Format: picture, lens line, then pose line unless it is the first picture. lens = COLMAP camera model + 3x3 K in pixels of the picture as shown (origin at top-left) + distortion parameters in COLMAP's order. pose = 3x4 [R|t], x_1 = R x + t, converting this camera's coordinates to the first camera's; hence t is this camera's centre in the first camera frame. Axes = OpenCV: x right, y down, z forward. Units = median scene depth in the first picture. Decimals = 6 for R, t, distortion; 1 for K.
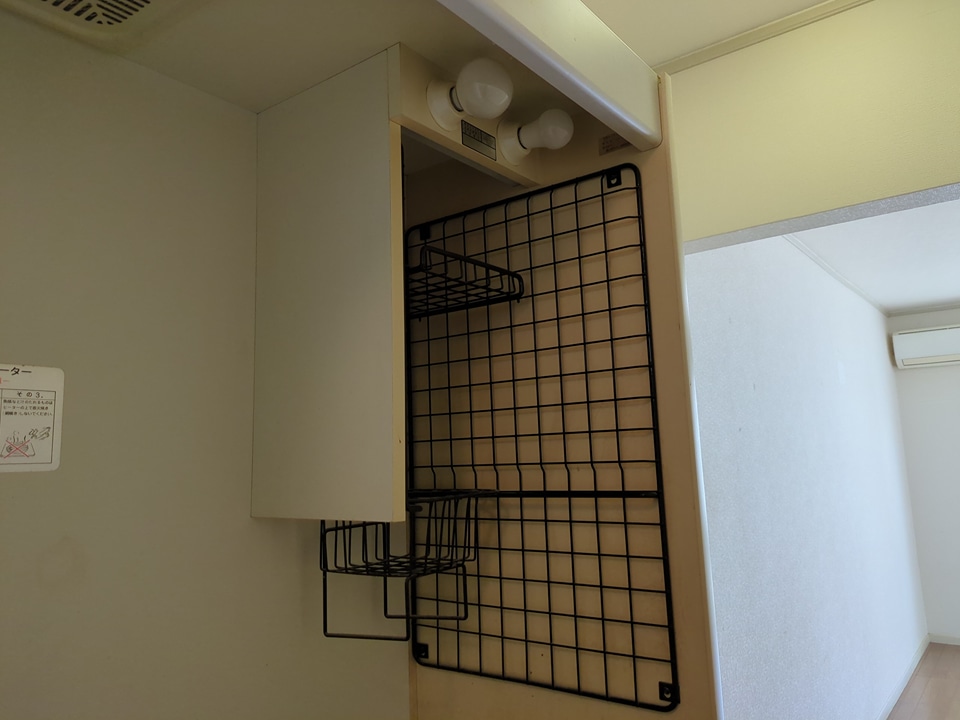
lens RADIAL K [[723.8, 0, 472.2], [0, 723.8, 356.1], [0, 0, 1]] dist [0.023189, -0.013446]
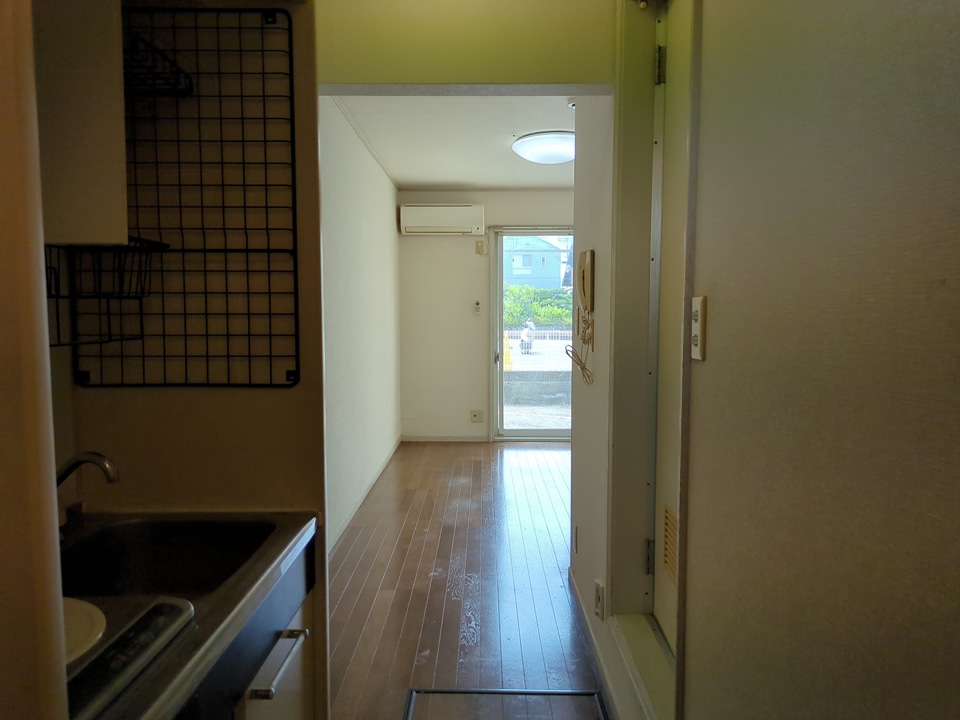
lens RADIAL K [[723.8, 0, 466.9], [0, 723.8, 379.9], [0, 0, 1]] dist [0.023189, -0.013446]
pose [[0.800963, -0.011175, 0.598610, -0.330752], [-0.118510, 0.977084, 0.176810, 0.129831], [-0.586868, -0.212560, 0.781284, -0.409506]]
